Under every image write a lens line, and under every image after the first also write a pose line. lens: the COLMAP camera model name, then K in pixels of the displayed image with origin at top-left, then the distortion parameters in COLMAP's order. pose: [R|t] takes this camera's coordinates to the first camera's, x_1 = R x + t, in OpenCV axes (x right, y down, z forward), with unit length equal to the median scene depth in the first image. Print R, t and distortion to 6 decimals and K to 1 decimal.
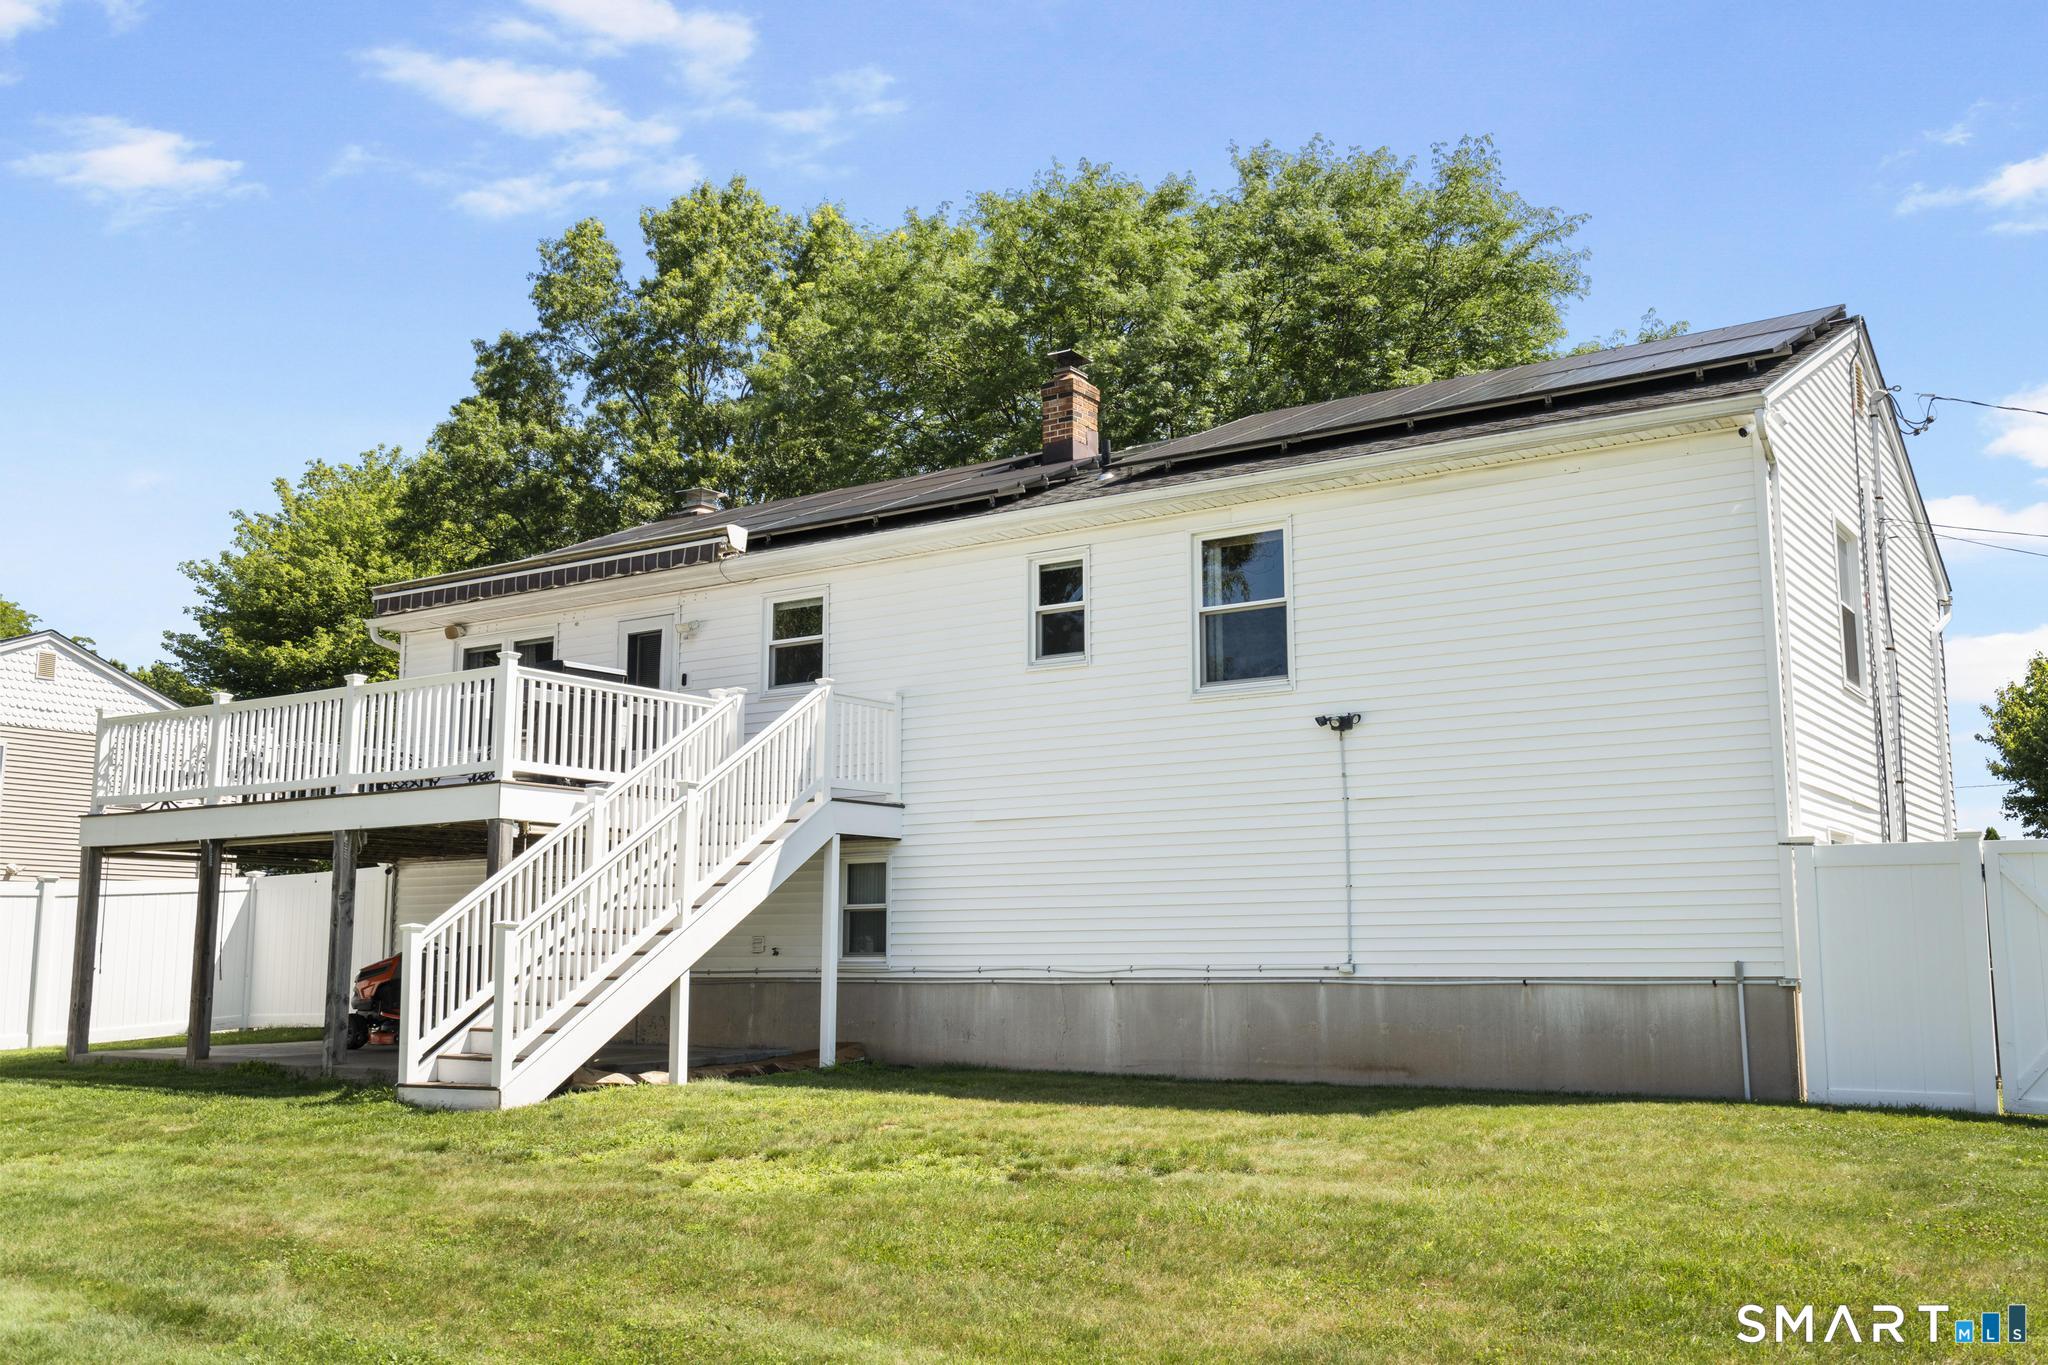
lens RADIAL K [[1877.1, 0, 1033.2], [0, 1877.1, 673.1], [0, 0, 1]] dist [0.002309, 0.000000]
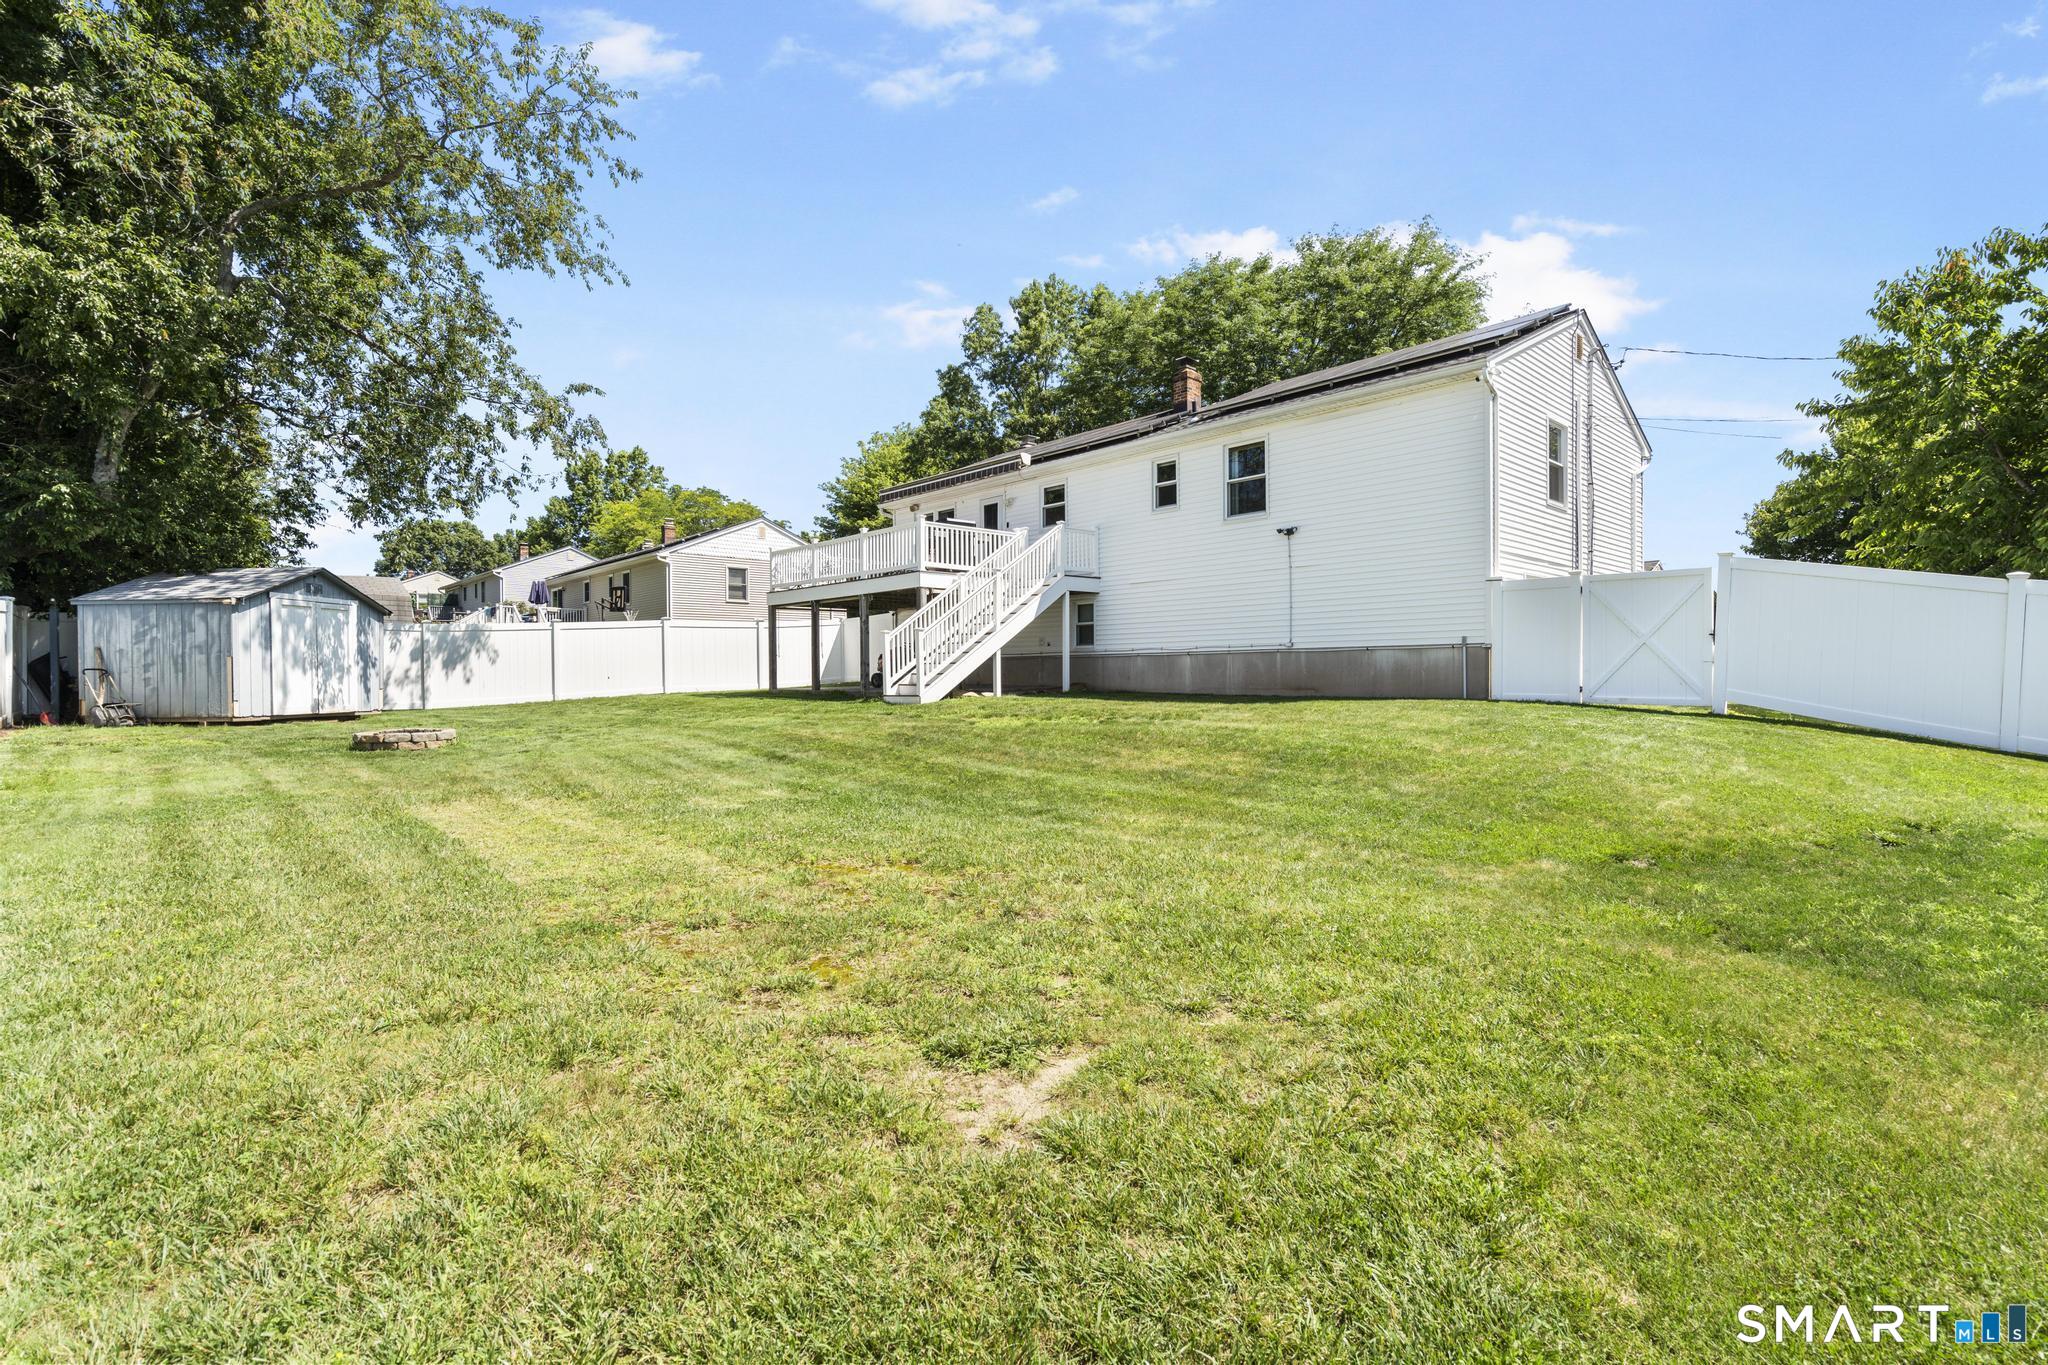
lens RADIAL K [[936.7, 0, 1028.5], [0, 936.7, 692.6], [0, 0, 1]] dist [-0.016743, 0.000525]
pose [[0.973597, -0.001667, -0.228268, 0.104680], [0.042242, 0.984019, 0.172982, 0.009003], [0.224331, -0.178057, 0.958108, -0.109736]]
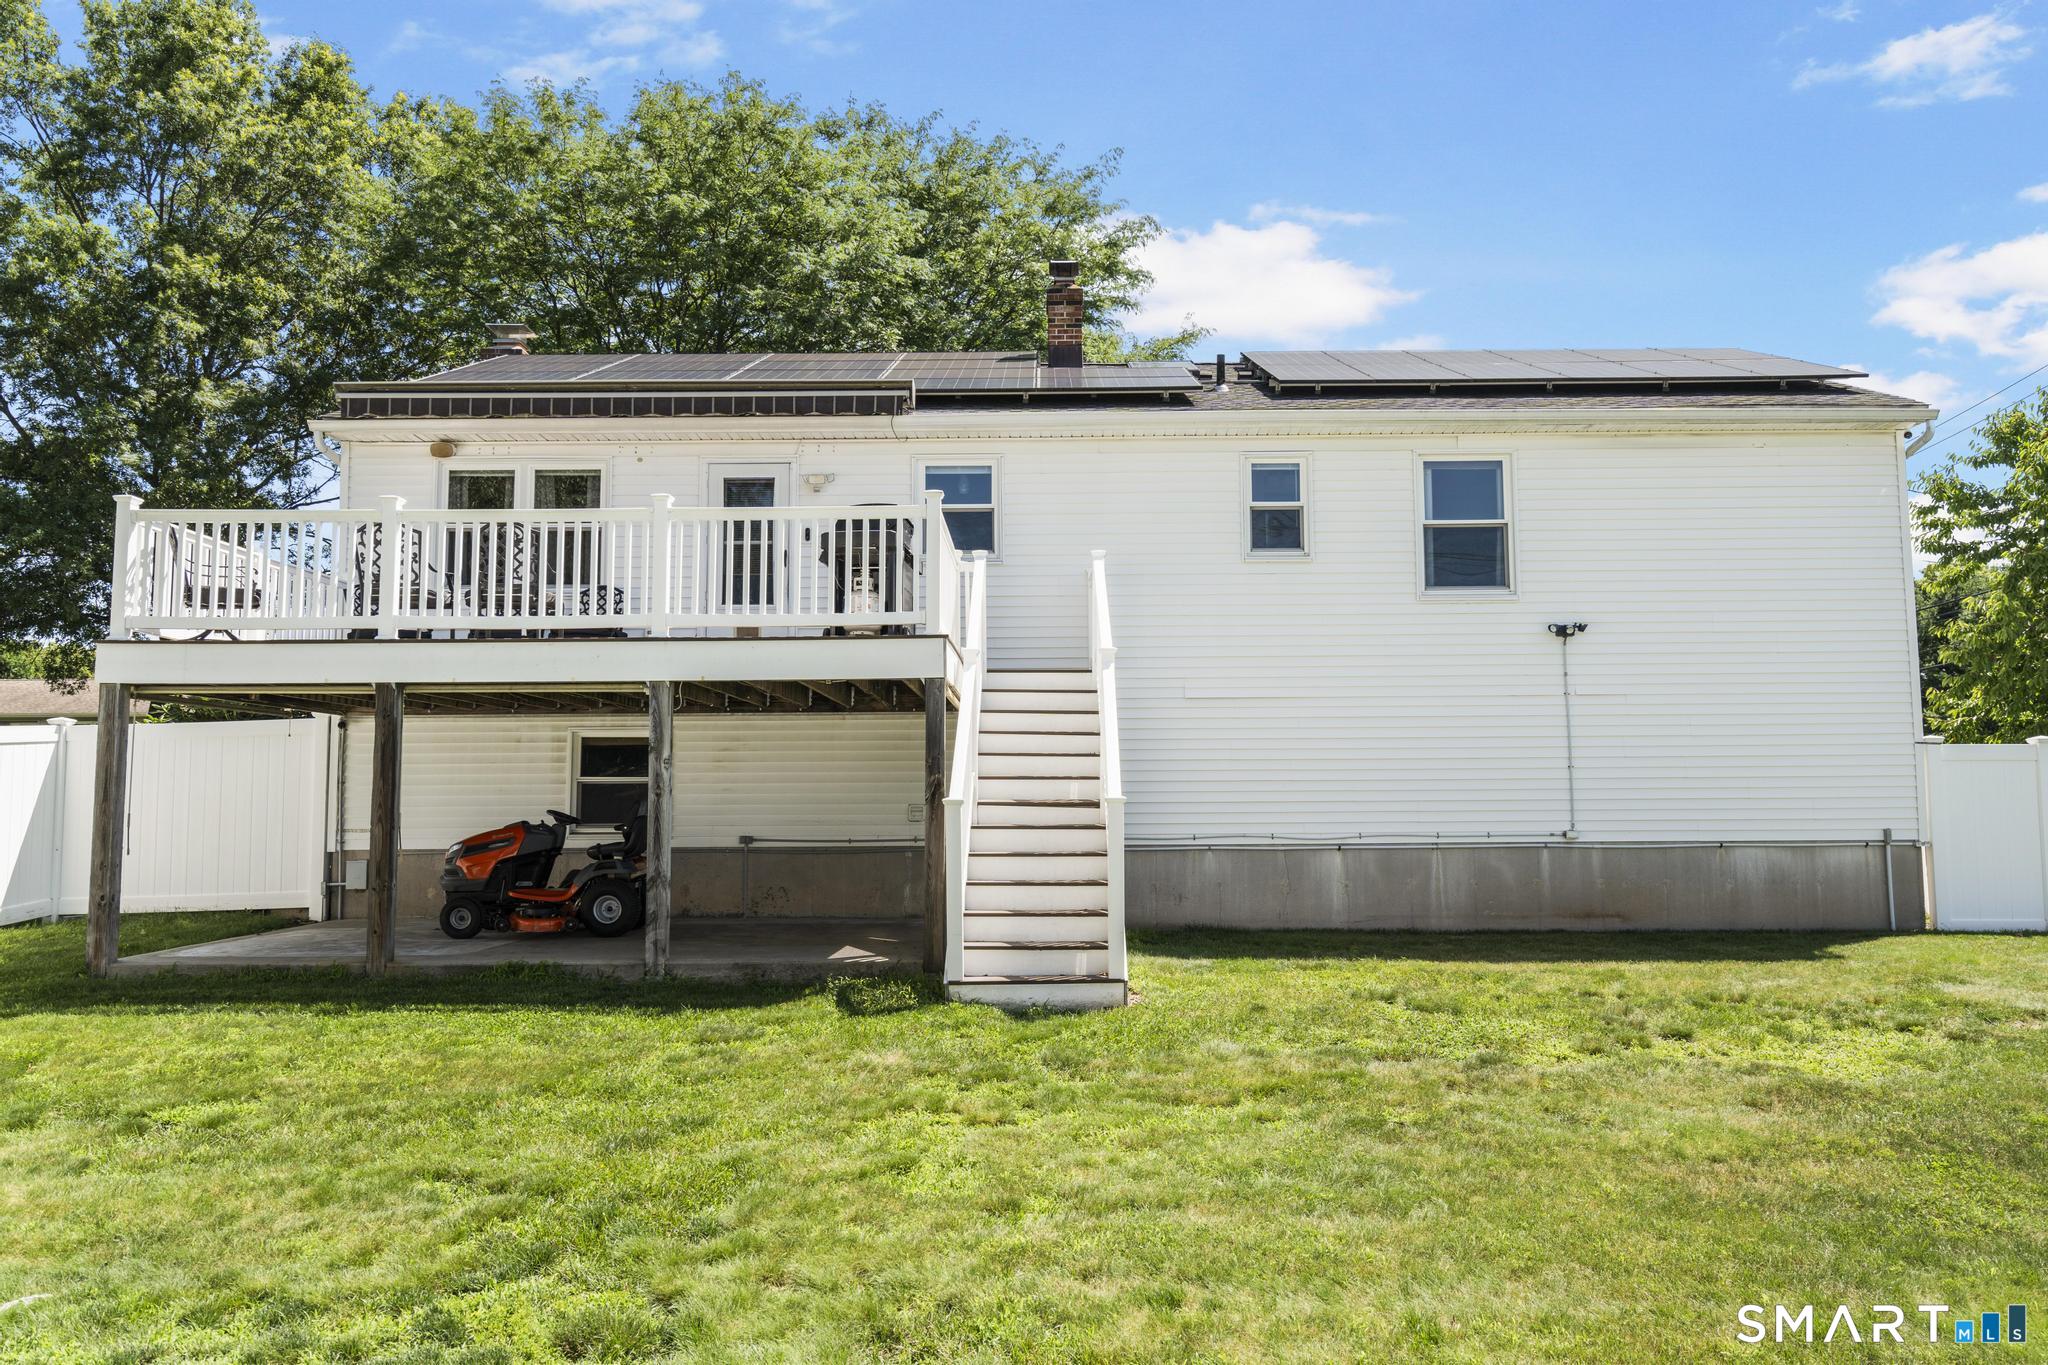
lens RADIAL K [[1500.4, 0, 1021.0], [0, 1500.4, 677.0], [0, 0, 1]] dist [0.004565, 0.000606]
pose [[0.837658, 0.045099, 0.544330, -0.571990], [-0.081314, 0.995776, 0.042630, 0.038592], [-0.540109, -0.079971, 0.837787, 0.342149]]
